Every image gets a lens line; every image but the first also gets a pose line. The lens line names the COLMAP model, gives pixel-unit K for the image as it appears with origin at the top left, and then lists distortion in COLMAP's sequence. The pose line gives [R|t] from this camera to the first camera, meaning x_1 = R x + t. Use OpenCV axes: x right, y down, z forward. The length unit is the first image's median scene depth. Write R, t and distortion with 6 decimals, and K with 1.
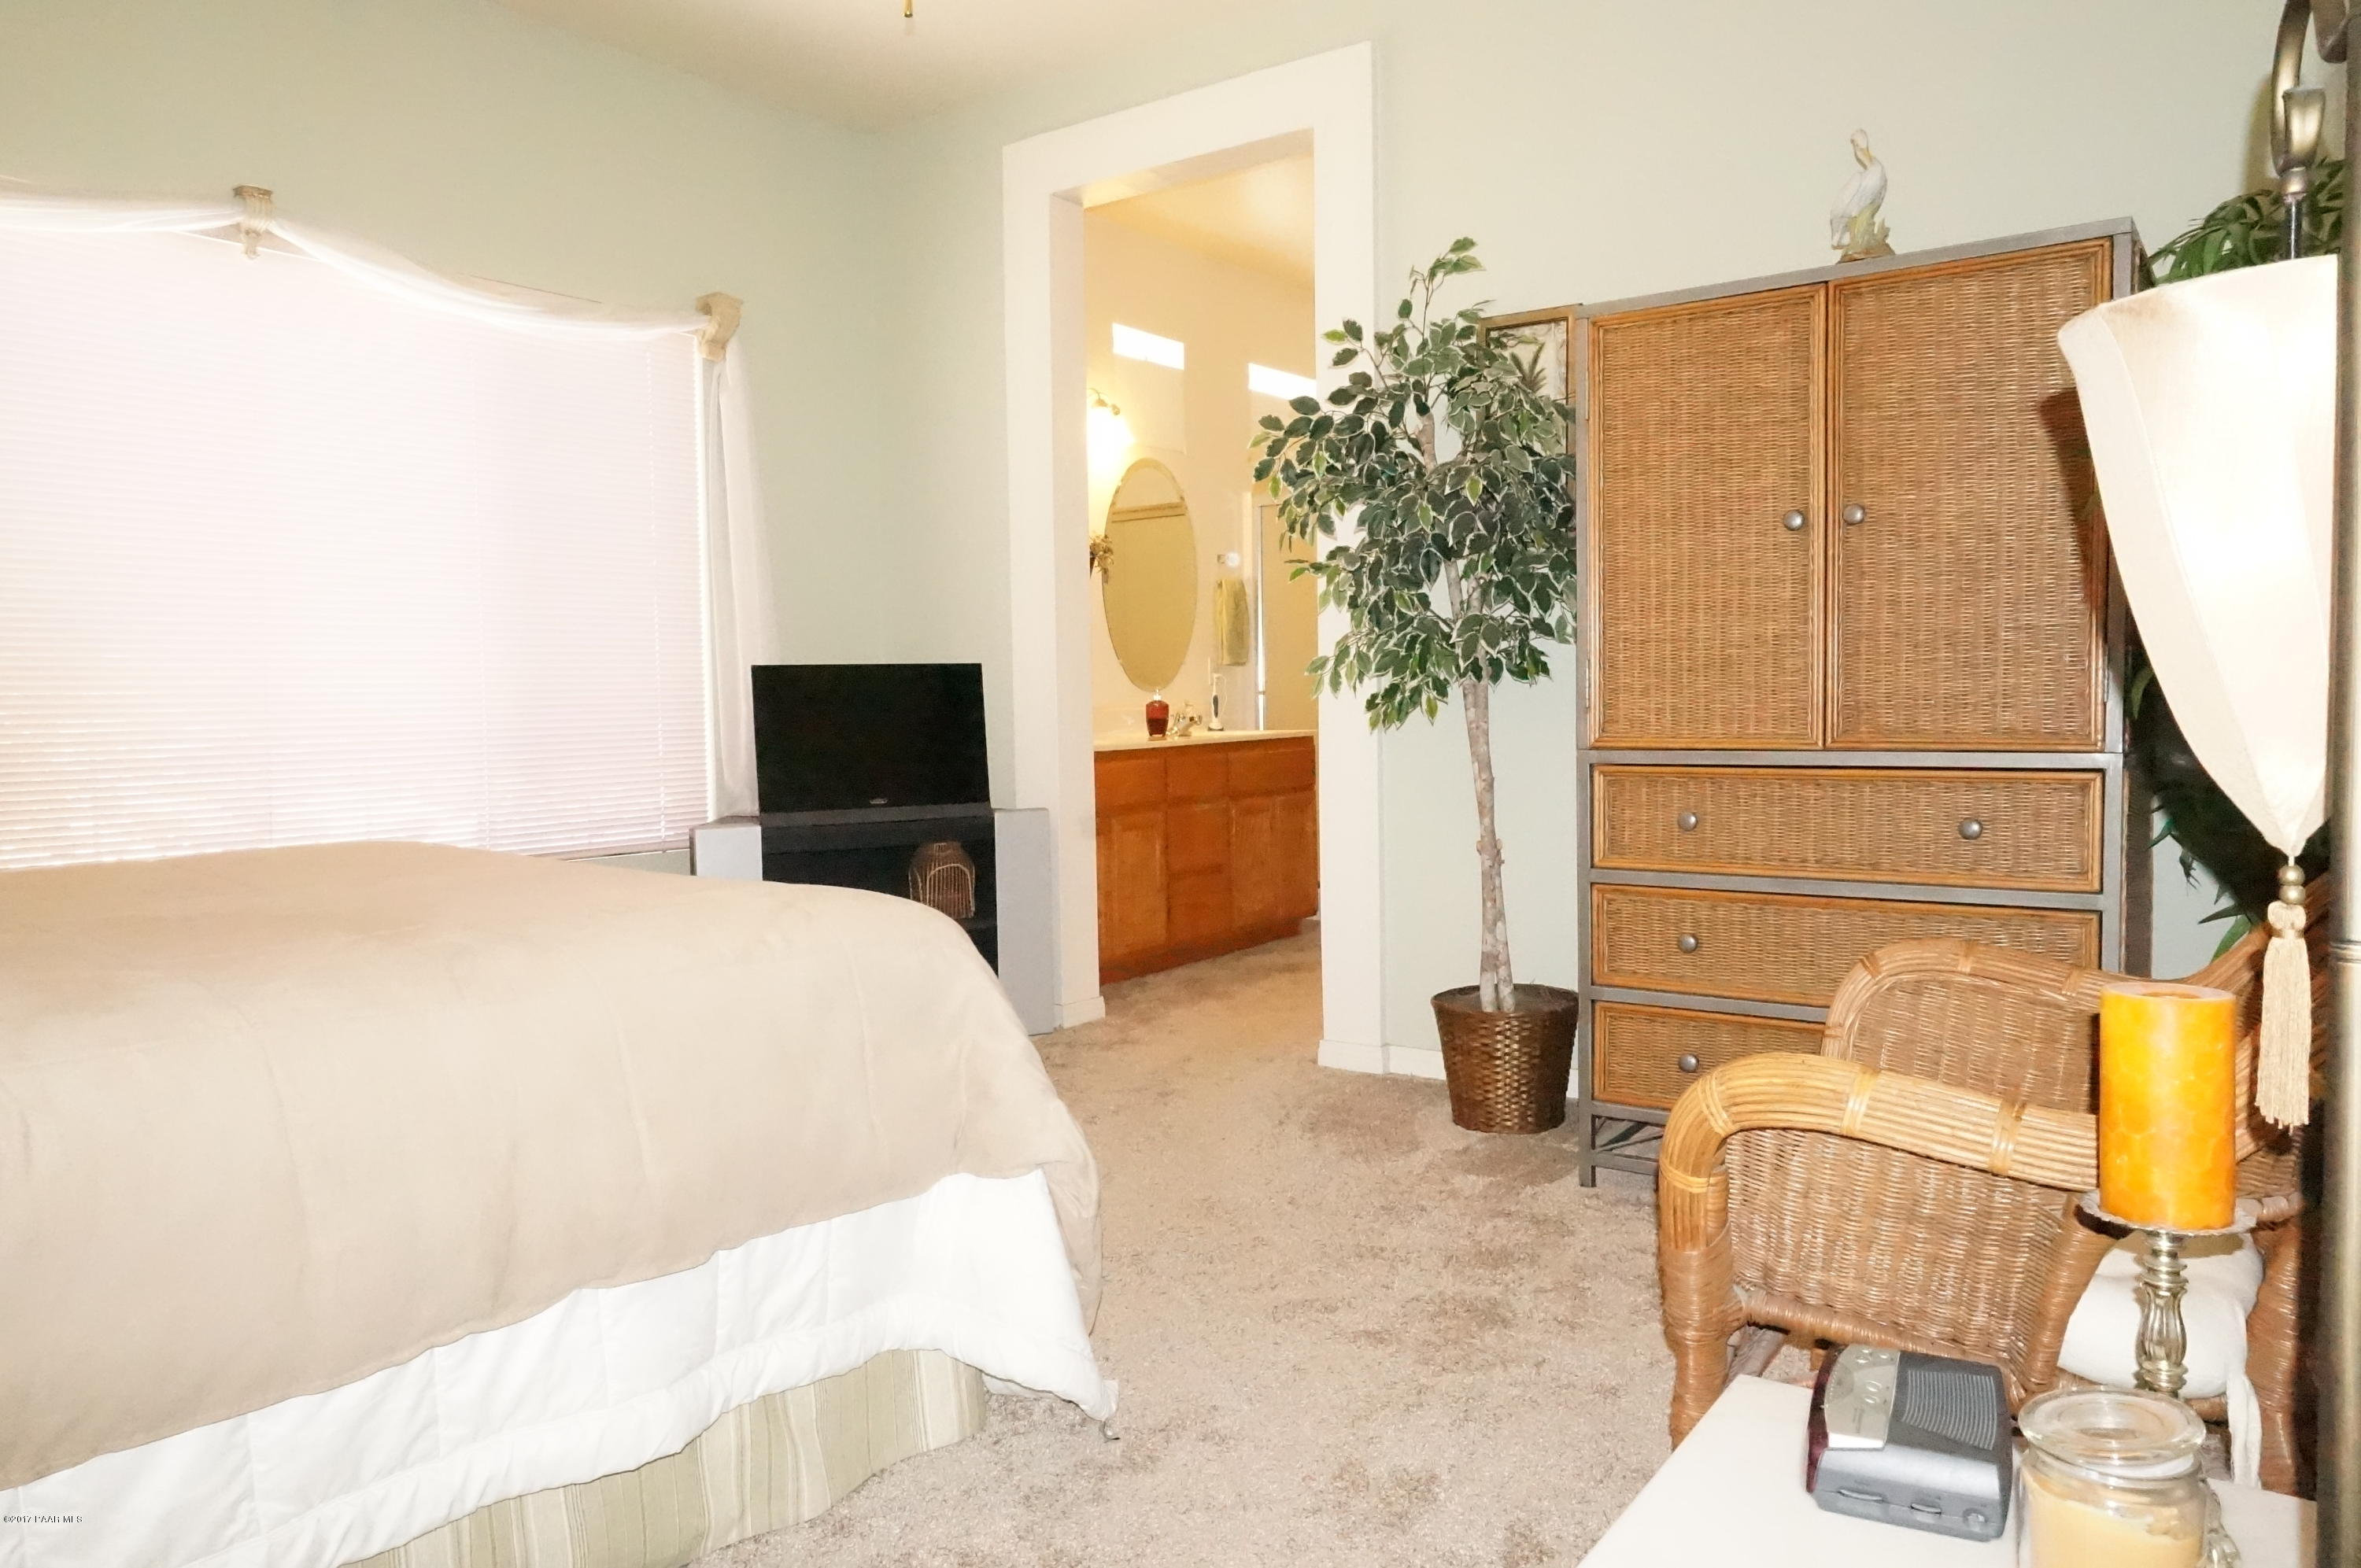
lens RADIAL K [[1589.4, 0, 1183.8], [0, 1589.4, 793.9], [0, 0, 1]] dist [-0.032401, 0.028397]
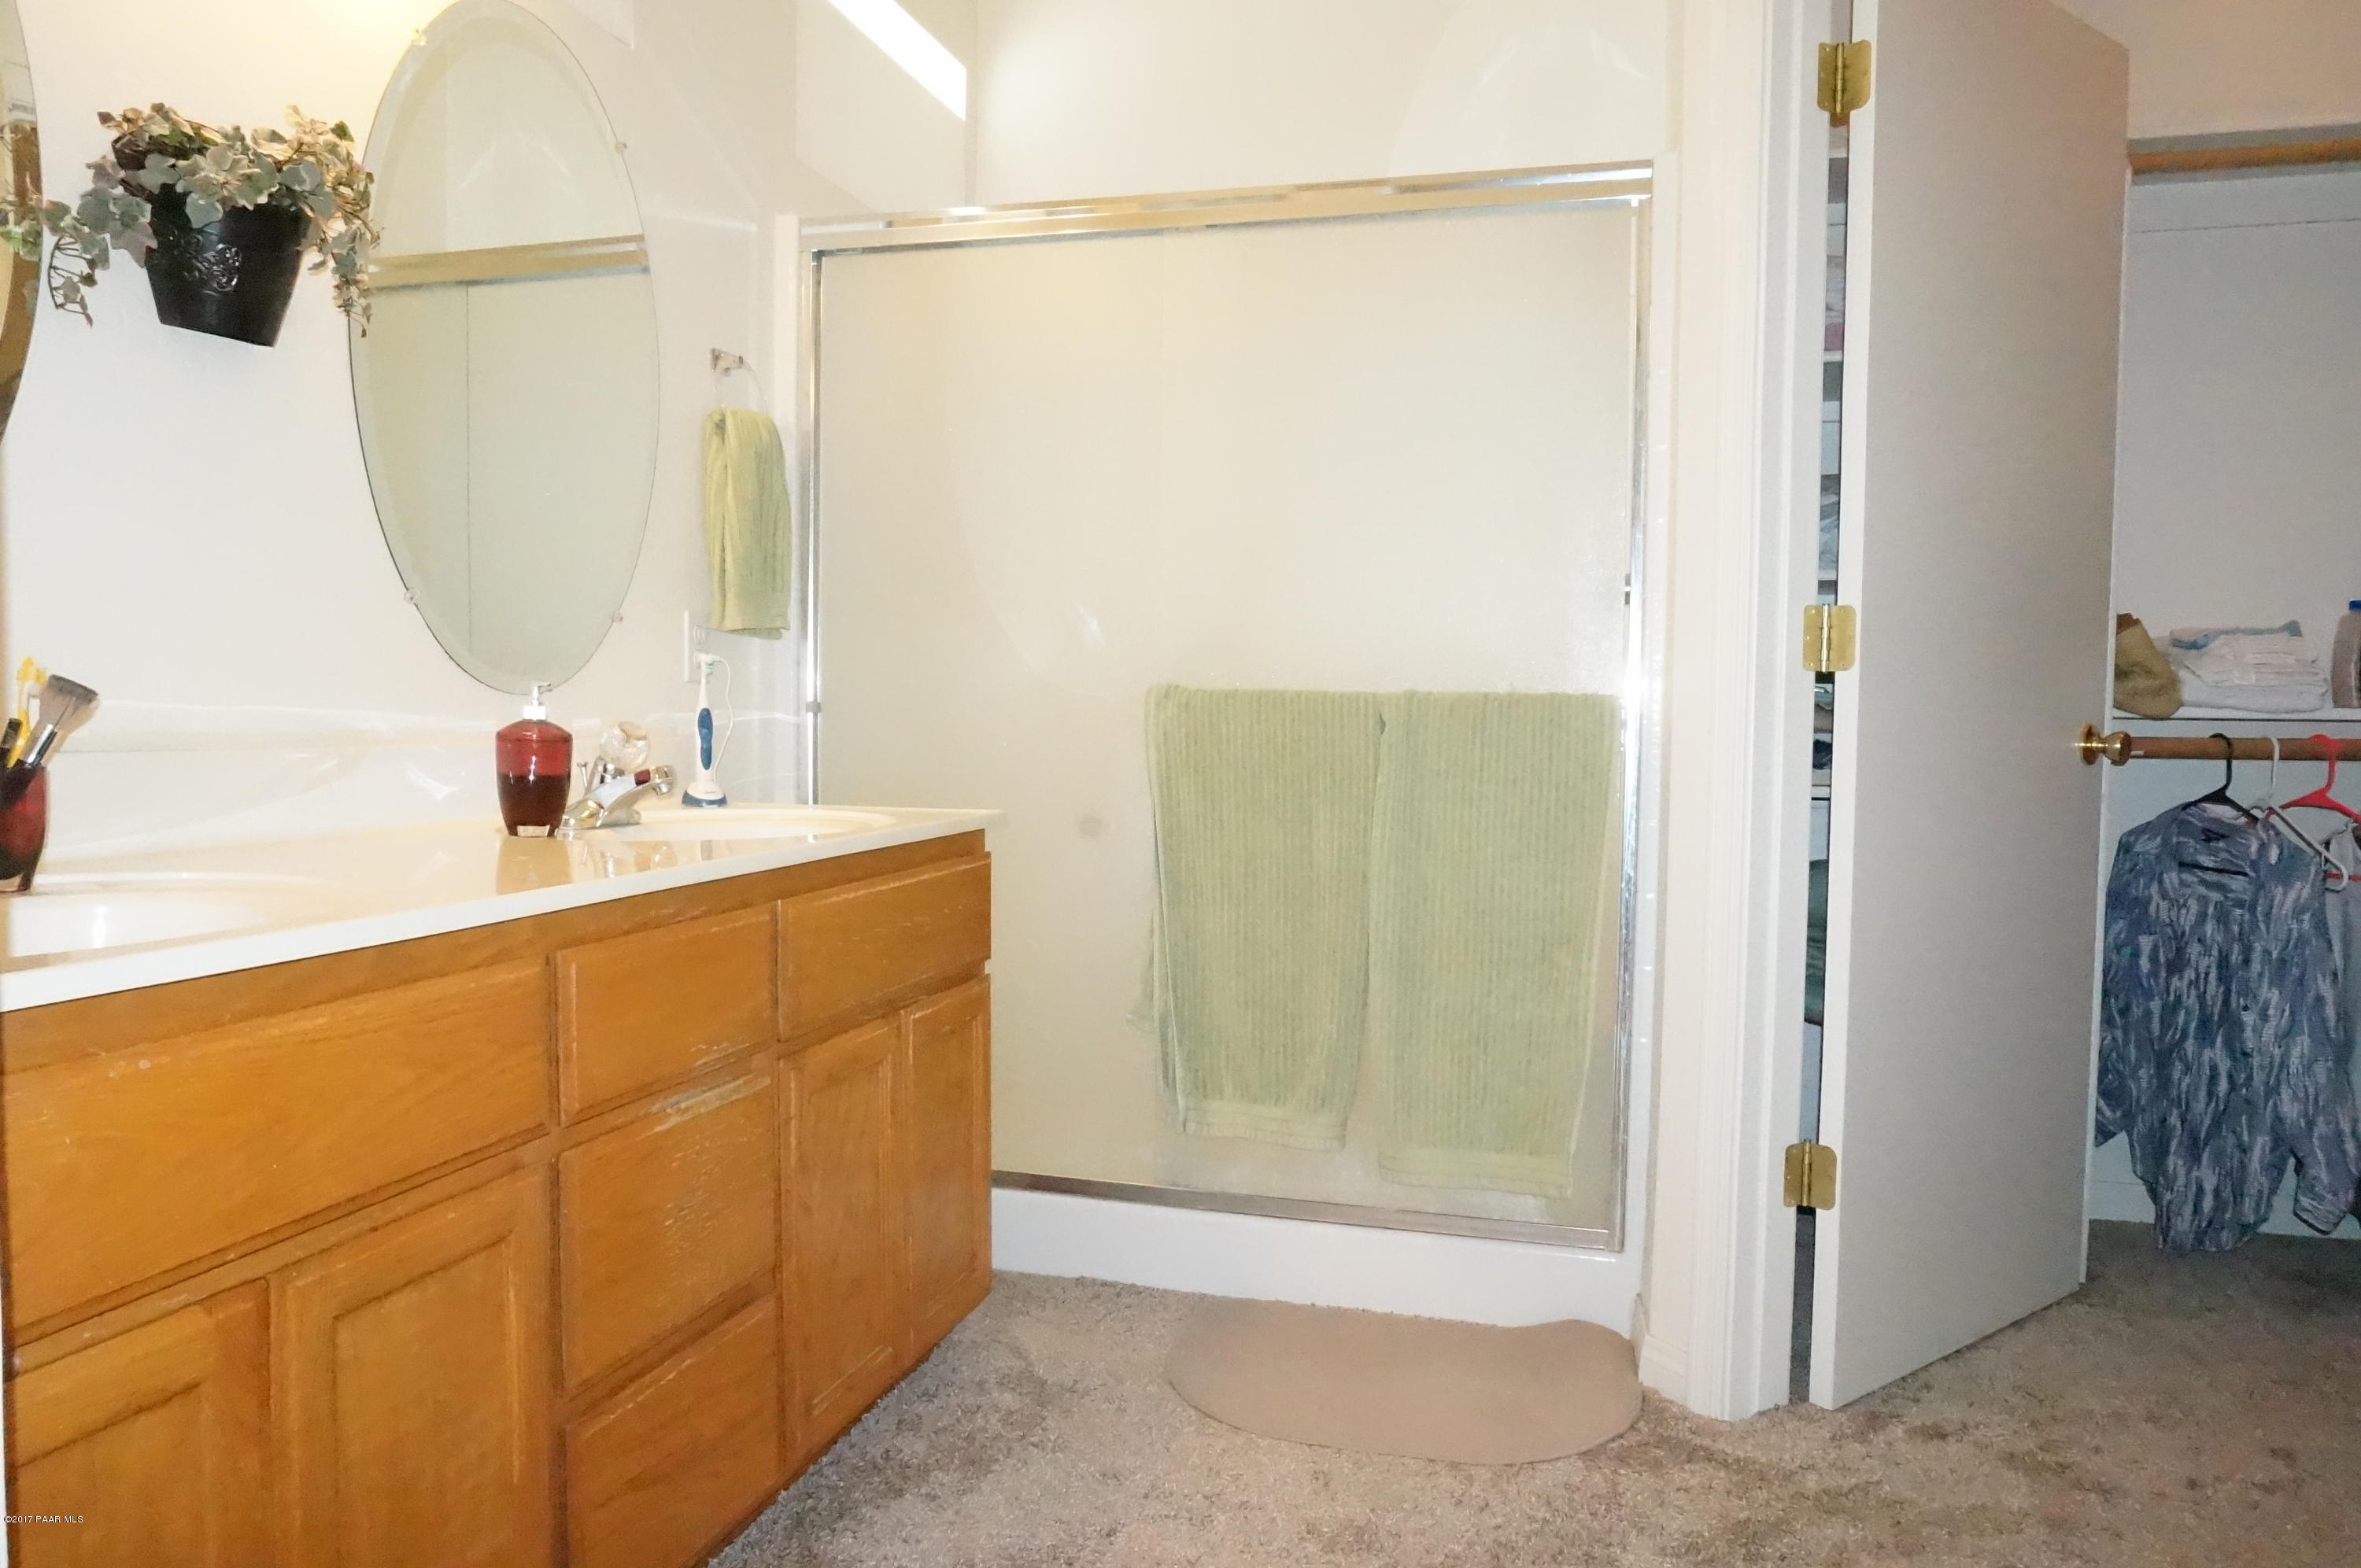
lens RADIAL K [[1589.4, 0, 1183.8], [0, 1589.4, 793.9], [0, 0, 1]] dist [-0.032401, 0.028397]
pose [[0.934232, 0.021140, 0.356040, -0.007200], [-0.015909, 0.999718, -0.017613, -0.038004], [-0.356312, 0.010791, 0.934305, 0.620300]]
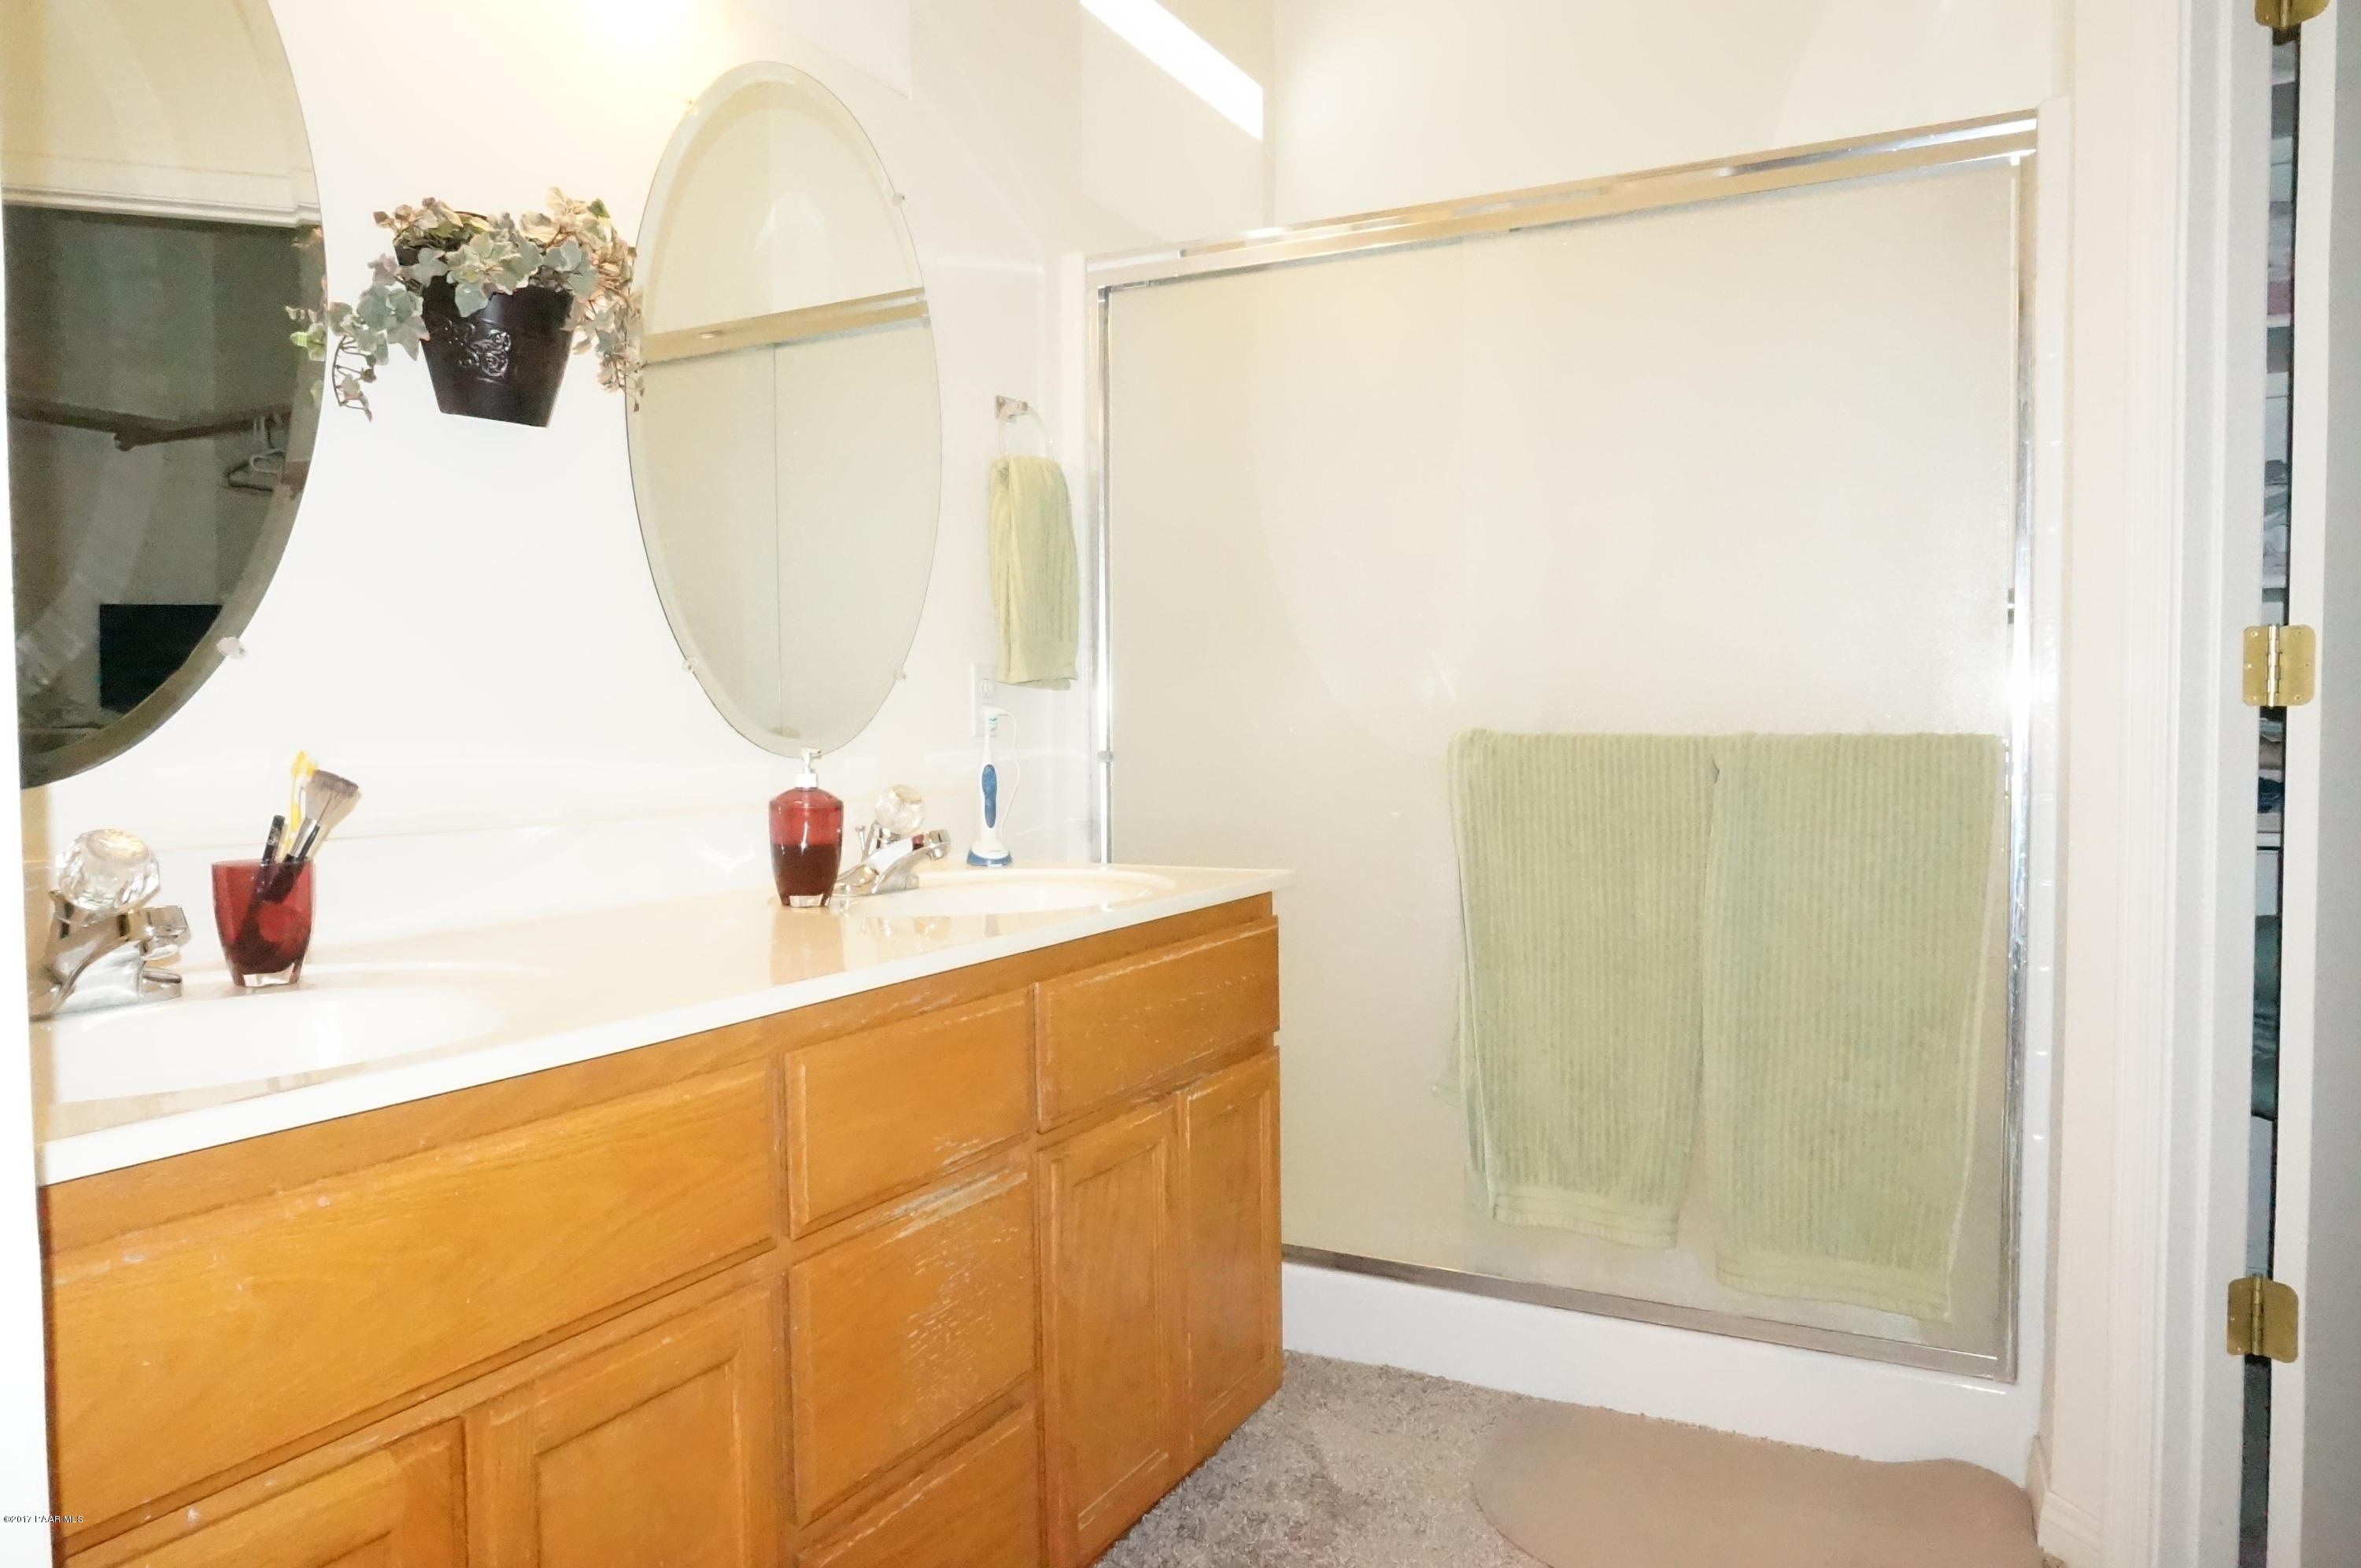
lens RADIAL K [[1589.4, 0, 1183.8], [0, 1589.4, 793.9], [0, 0, 1]] dist [-0.032401, 0.028397]
pose [[0.988654, 0.014323, 0.149528, 0.009871], [-0.010838, 0.999651, -0.024097, -0.047946], [-0.149821, 0.022203, 0.988464, 0.641985]]
